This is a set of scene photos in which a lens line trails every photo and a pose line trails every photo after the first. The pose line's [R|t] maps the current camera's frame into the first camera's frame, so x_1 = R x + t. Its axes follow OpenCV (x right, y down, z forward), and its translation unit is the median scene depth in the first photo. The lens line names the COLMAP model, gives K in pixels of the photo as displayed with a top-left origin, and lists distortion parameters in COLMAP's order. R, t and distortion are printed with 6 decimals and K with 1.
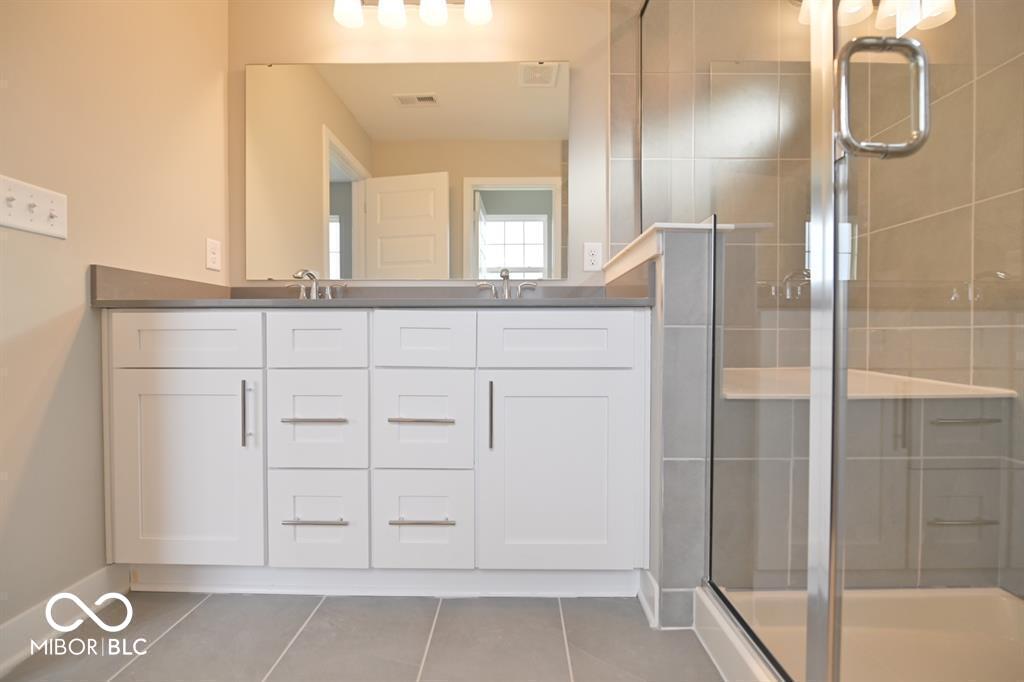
lens RADIAL K [[405.6, 0, 510.2], [0, 405.6, 339.3], [0, 0, 1]] dist [-0.008503, -0.000292]
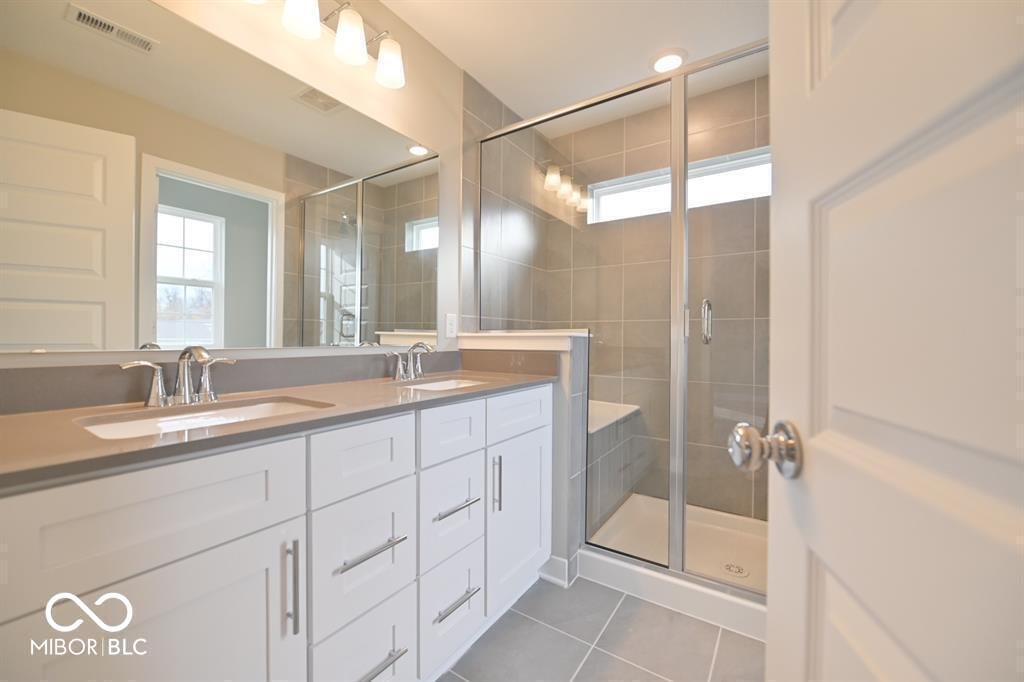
lens RADIAL K [[405.6, 0, 510.2], [0, 405.6, 339.3], [0, 0, 1]] dist [-0.008503, -0.000292]
pose [[0.540424, -0.000018, 0.841393, -0.708303], [0.001269, 0.999999, -0.000794, -0.163889], [-0.841392, 0.001497, 0.540423, 0.215573]]
